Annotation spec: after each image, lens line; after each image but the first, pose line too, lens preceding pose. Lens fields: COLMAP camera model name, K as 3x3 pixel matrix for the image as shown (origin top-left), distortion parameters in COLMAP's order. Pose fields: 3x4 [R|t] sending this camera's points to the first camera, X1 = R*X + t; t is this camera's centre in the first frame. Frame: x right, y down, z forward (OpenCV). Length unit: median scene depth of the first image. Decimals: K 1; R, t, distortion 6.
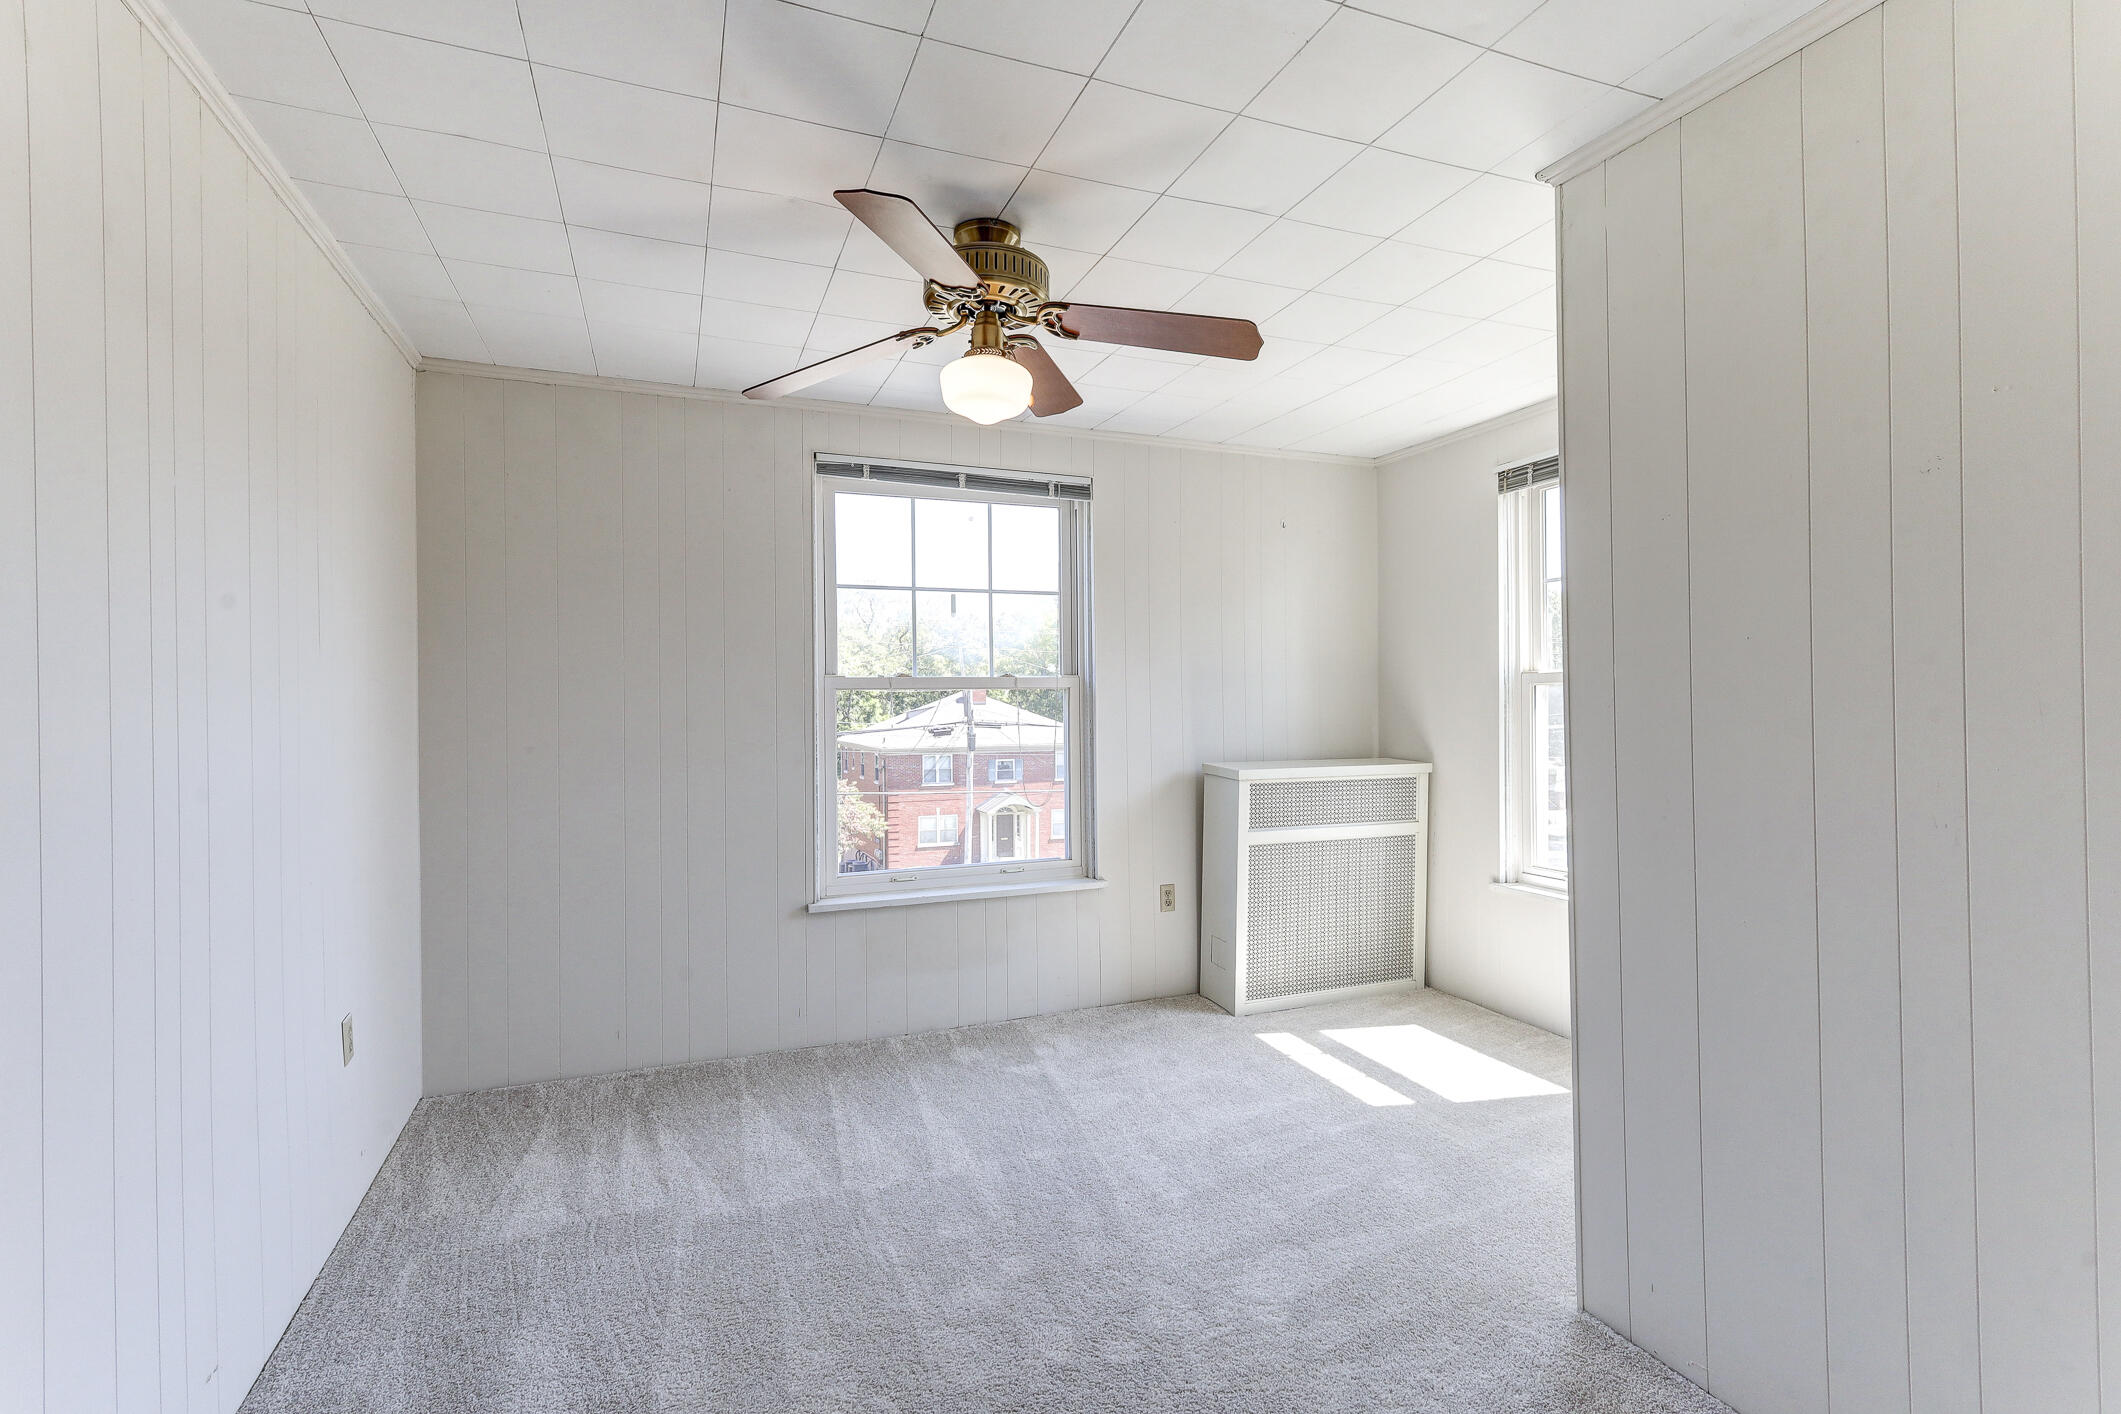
lens RADIAL K [[985.0, 0, 1065.6], [0, 985.0, 700.8], [0, 0, 1]] dist [0.009300, -0.000045]
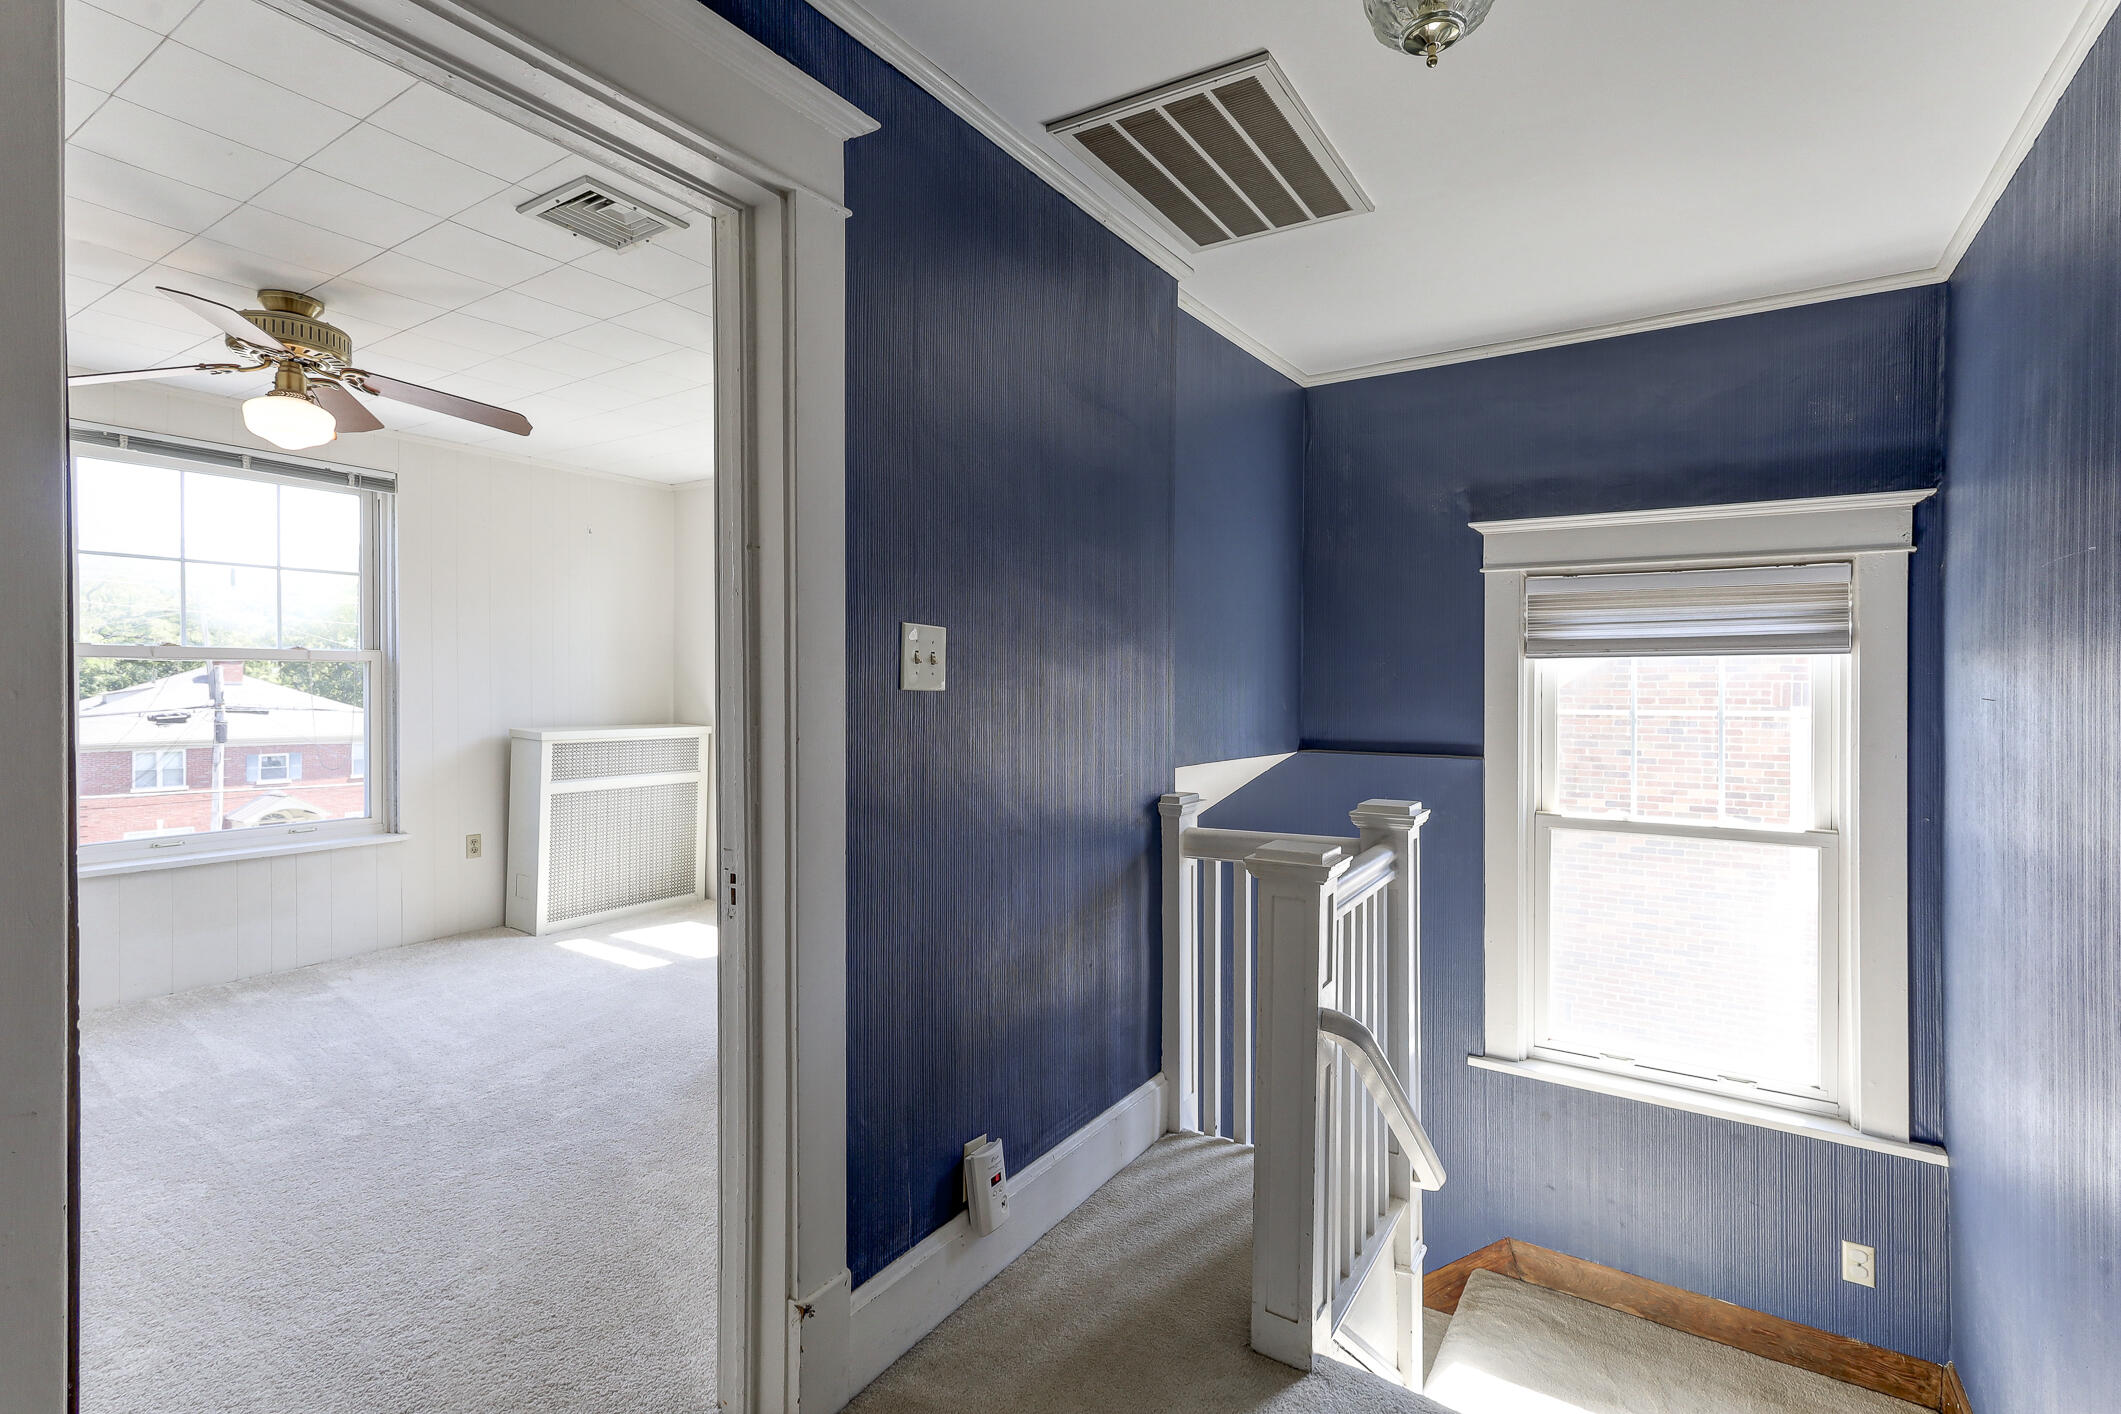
lens RADIAL K [[985.0, 0, 1065.4], [0, 985.0, 690.8], [0, 0, 1]] dist [0.009300, -0.000045]
pose [[0.817193, 0.006789, 0.576323, 0.001515], [-0.009128, 0.999958, 0.001164, 0.011286], [-0.576291, -0.006212, 0.817221, -0.359109]]
